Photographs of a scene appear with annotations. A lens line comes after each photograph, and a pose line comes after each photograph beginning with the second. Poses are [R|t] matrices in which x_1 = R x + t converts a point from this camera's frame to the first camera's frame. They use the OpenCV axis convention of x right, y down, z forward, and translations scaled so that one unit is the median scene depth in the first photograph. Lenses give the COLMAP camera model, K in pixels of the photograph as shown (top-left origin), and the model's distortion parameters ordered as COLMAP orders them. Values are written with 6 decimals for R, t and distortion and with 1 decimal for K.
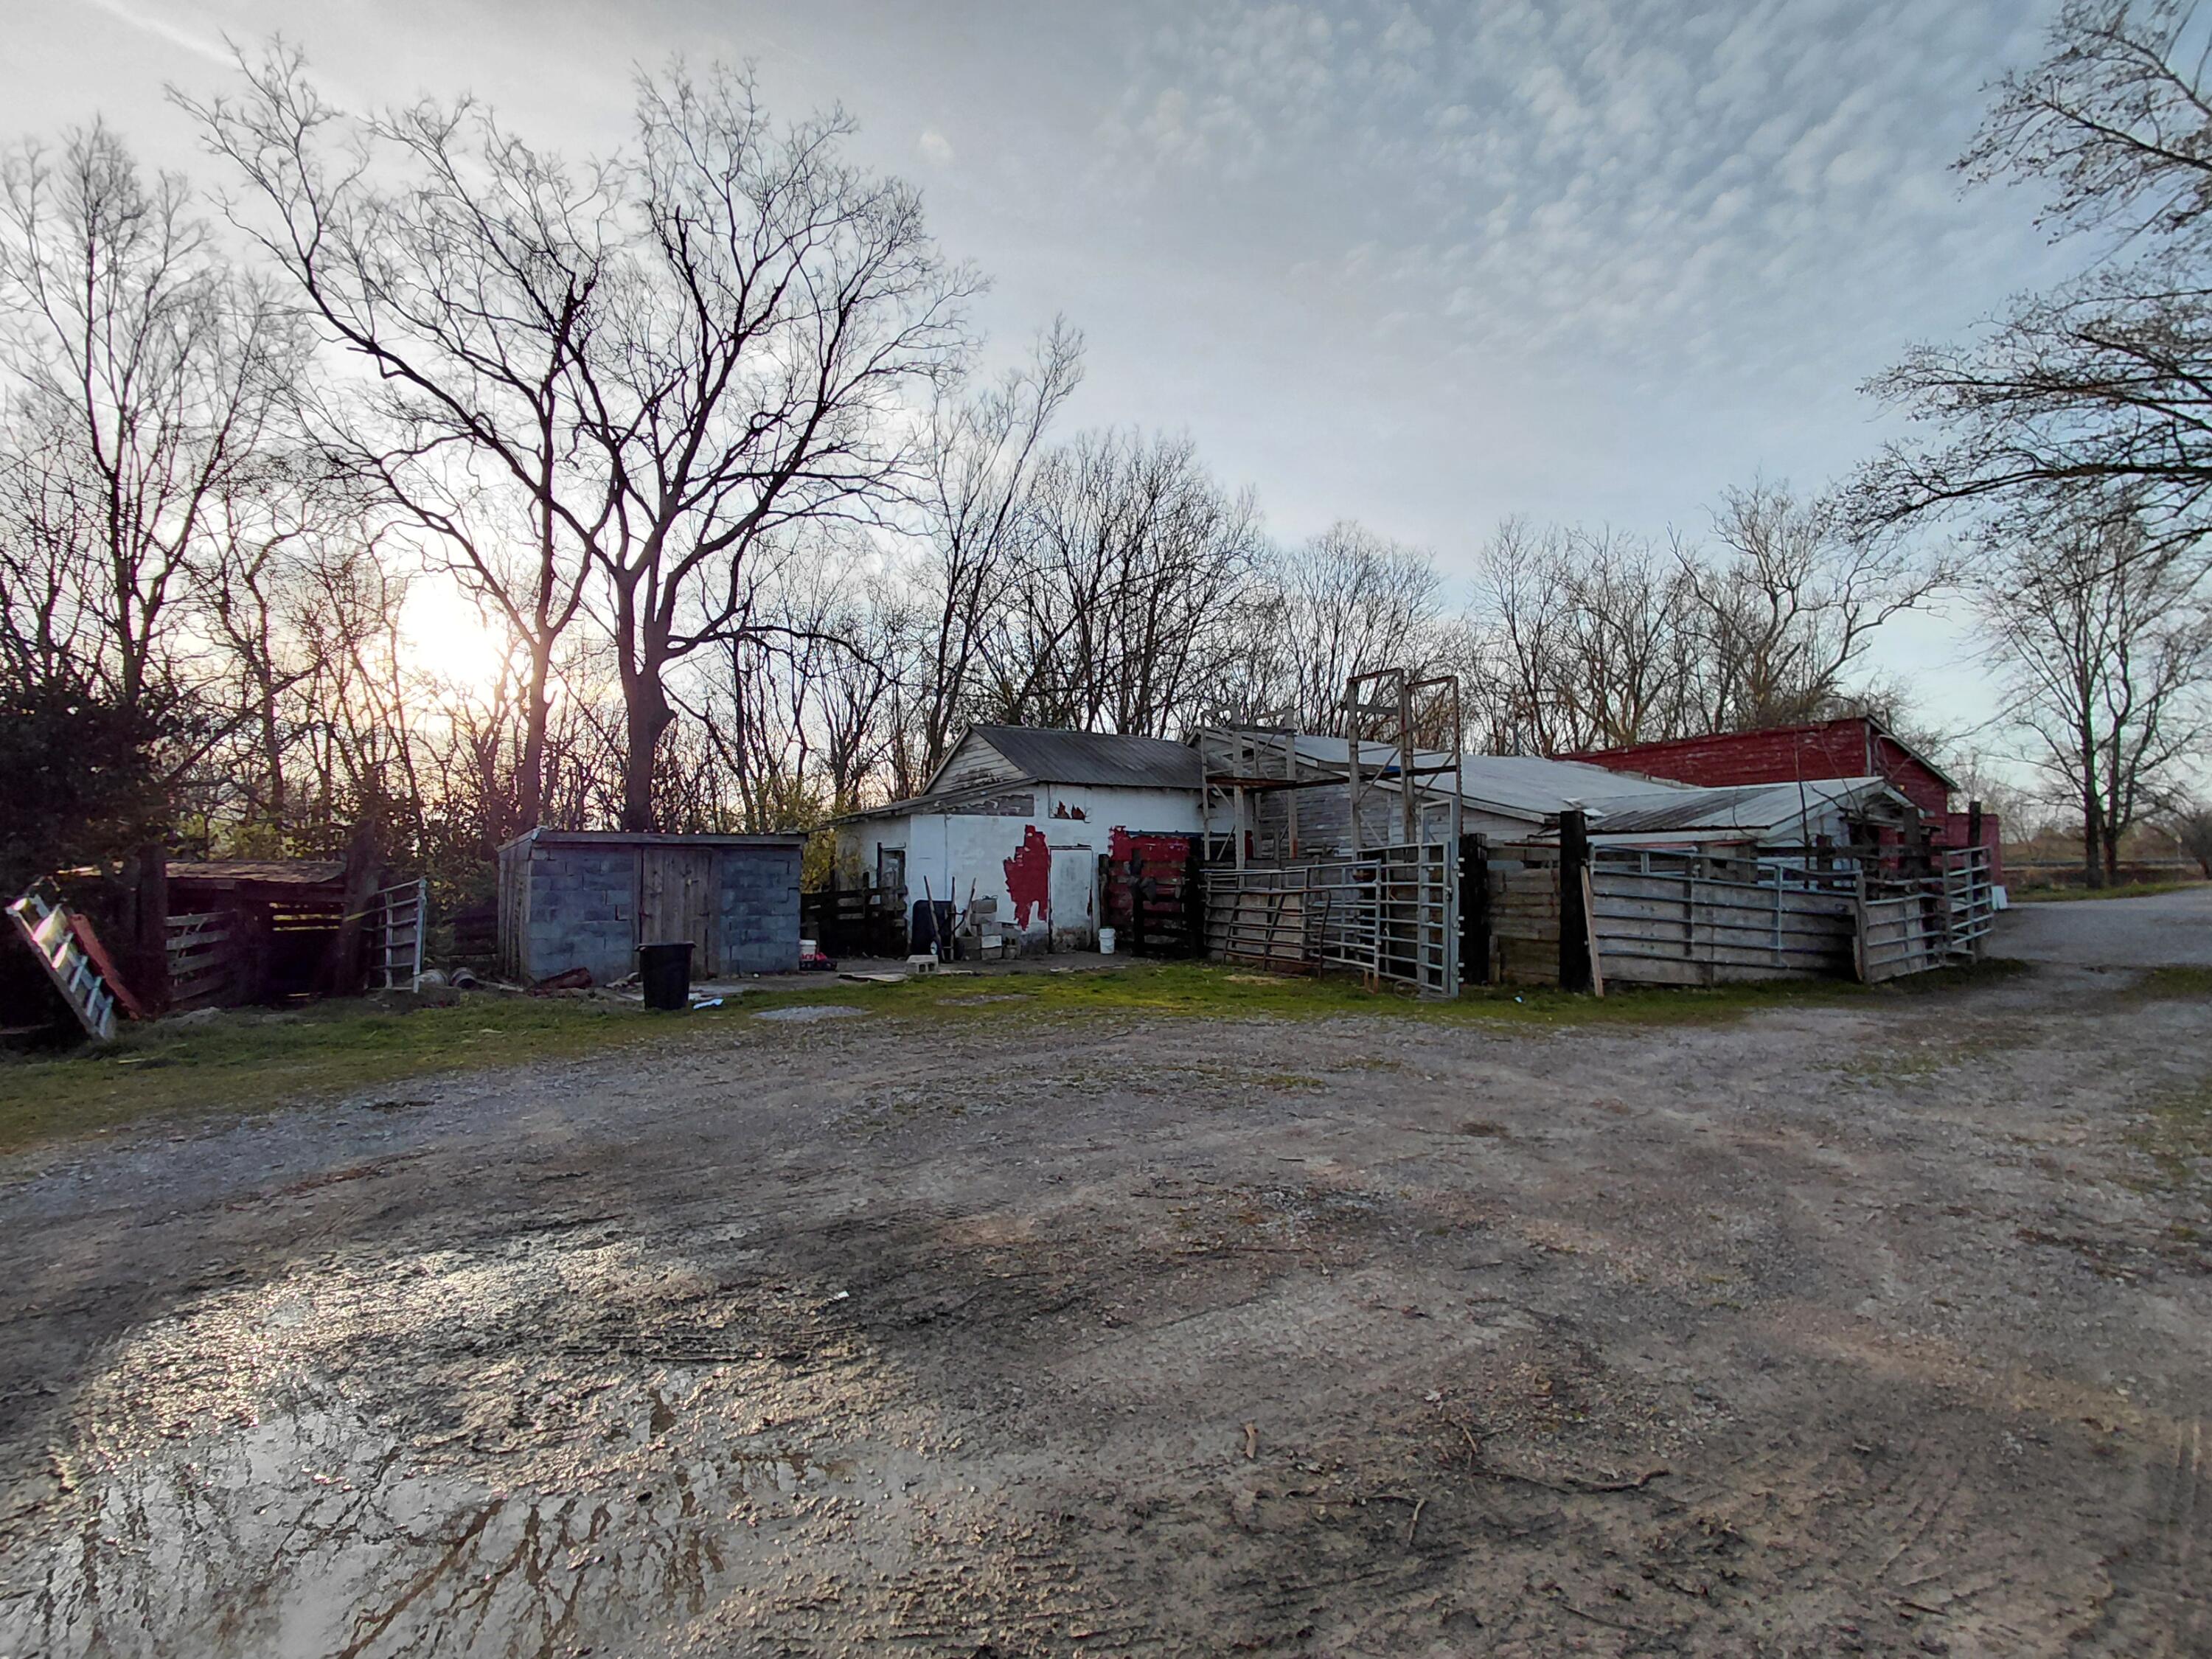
lens RADIAL K [[1007.2, 0, 1102.2], [0, 1007.2, 831.2], [0, 0, 1]] dist [-0.013675, 0.005827]
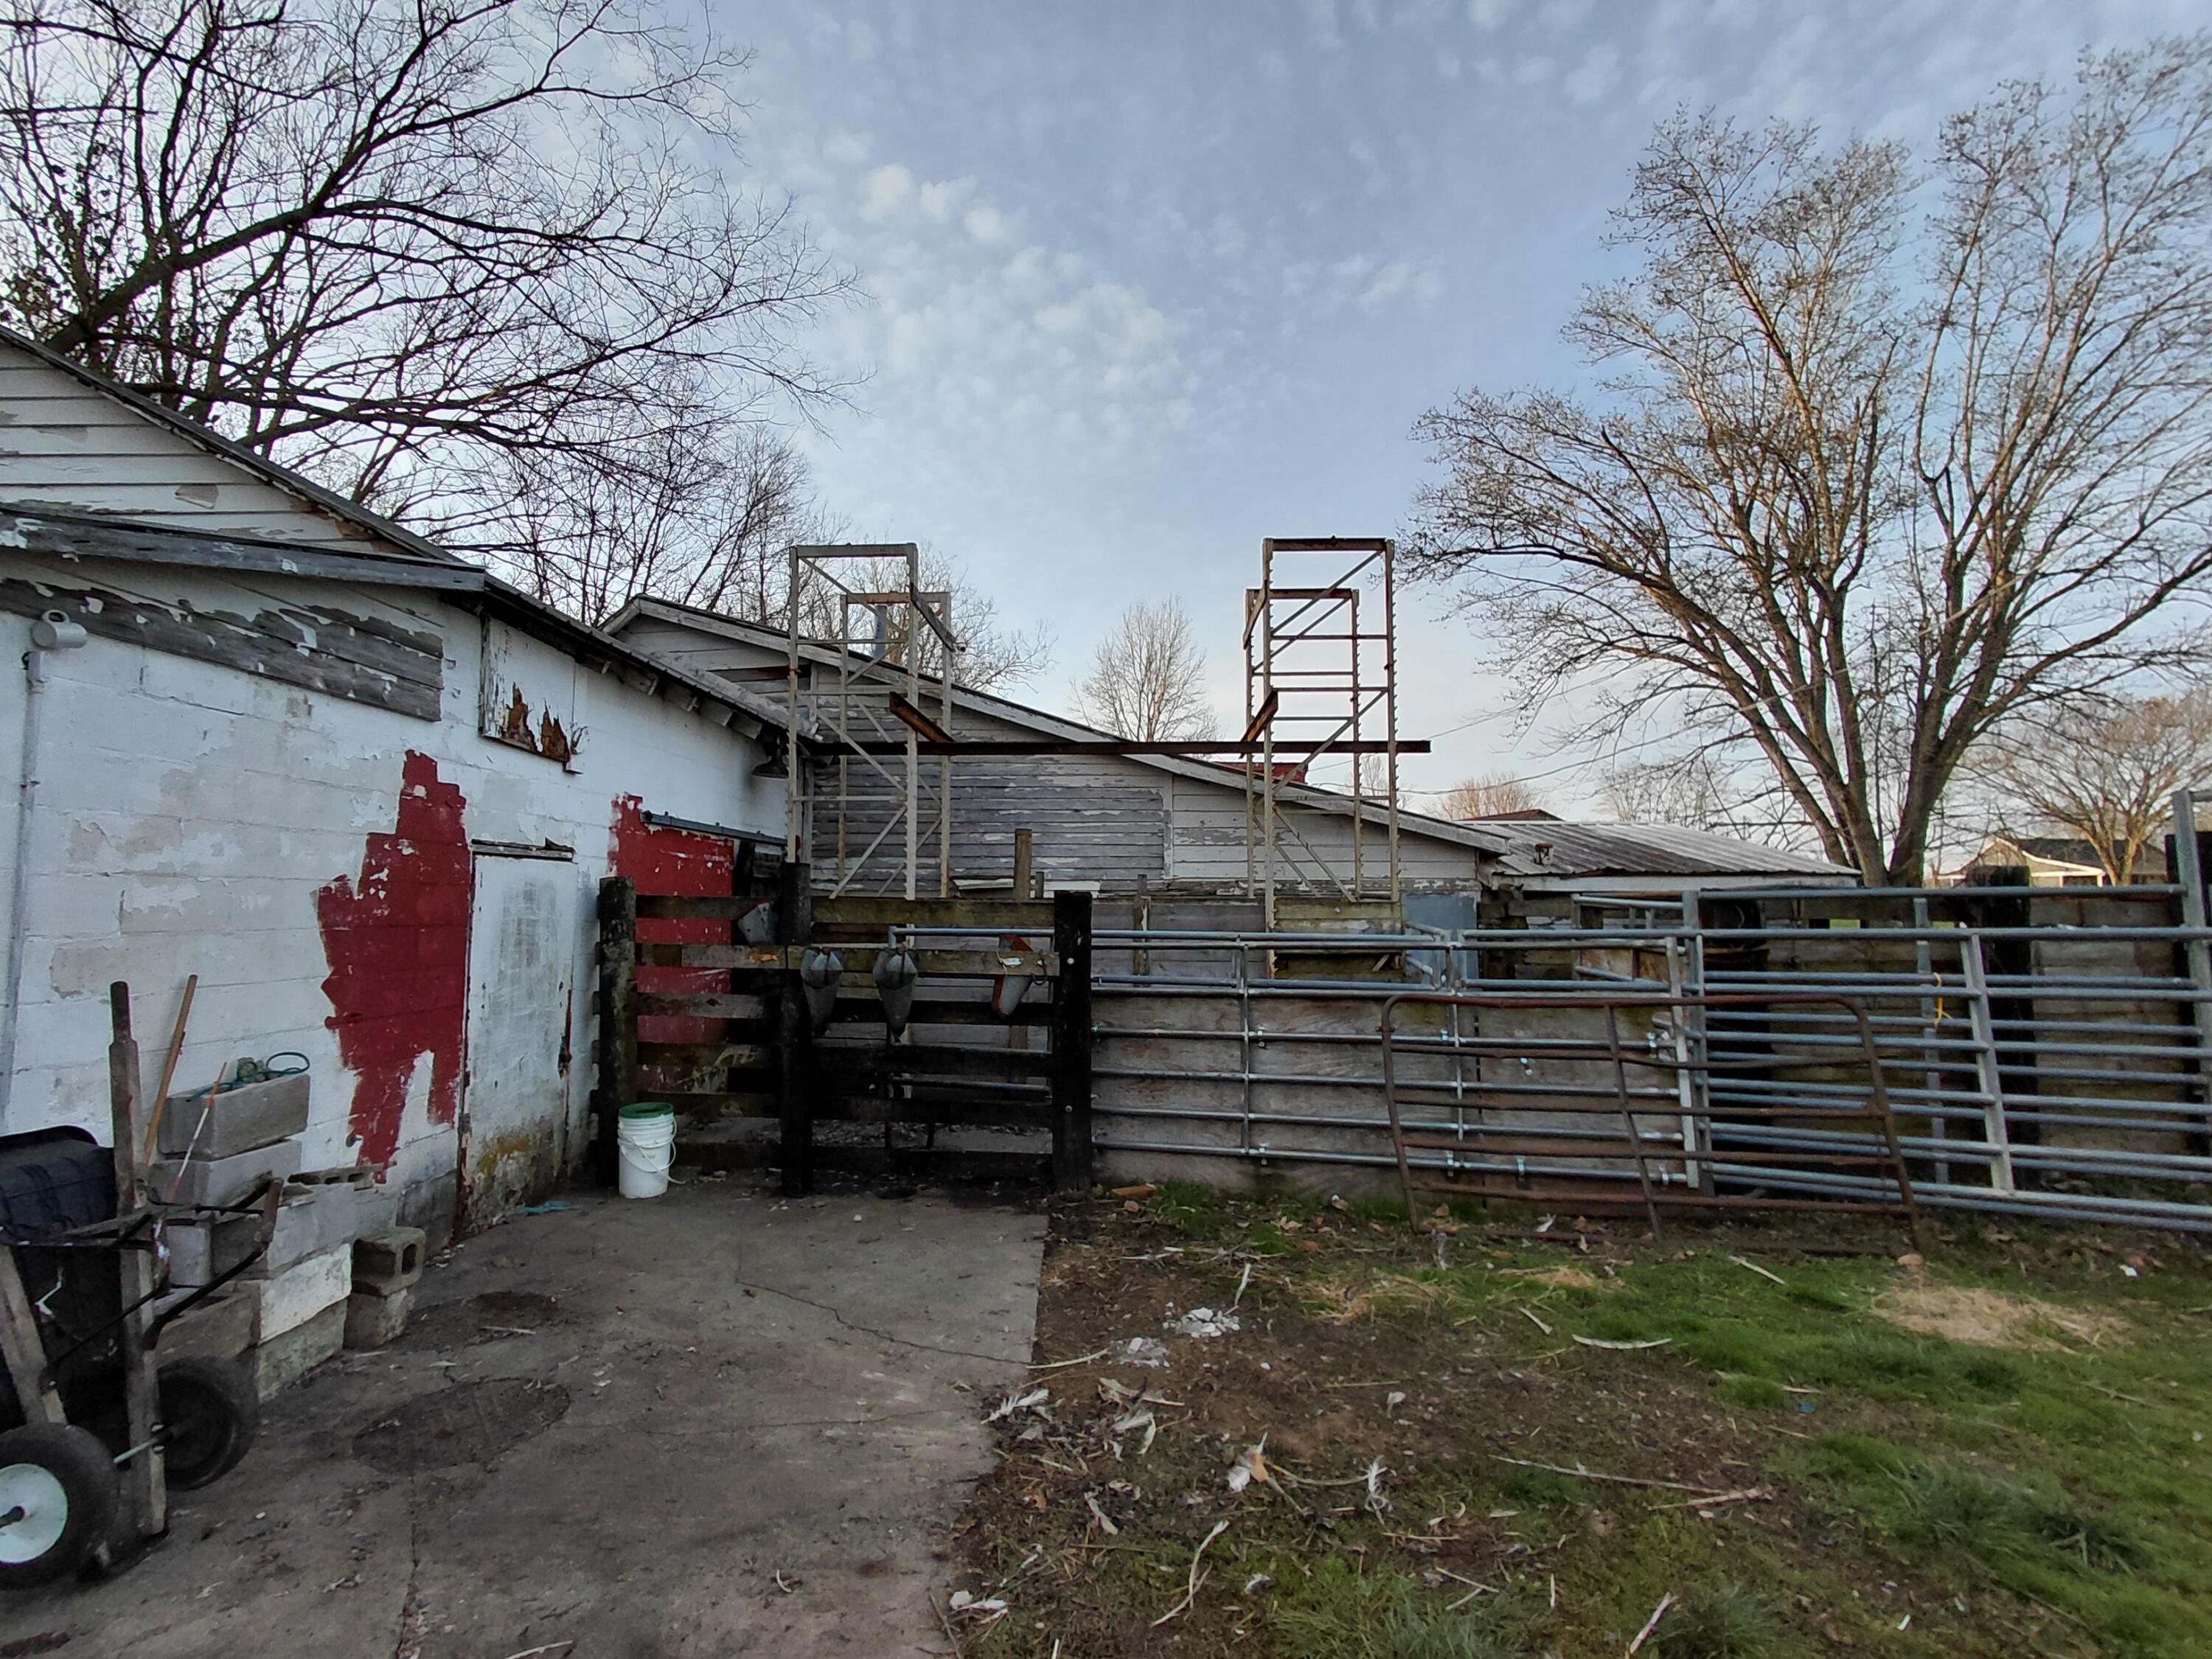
lens RADIAL K [[1007.2, 0, 1102.2], [0, 1007.2, 831.2], [0, 0, 1]] dist [-0.013675, 0.005827]
pose [[0.572990, 0.066138, 0.816889, -0.177680], [-0.037974, 0.997810, -0.054150, 0.020018], [-0.818682, 0.000007, 0.574247, 0.705222]]
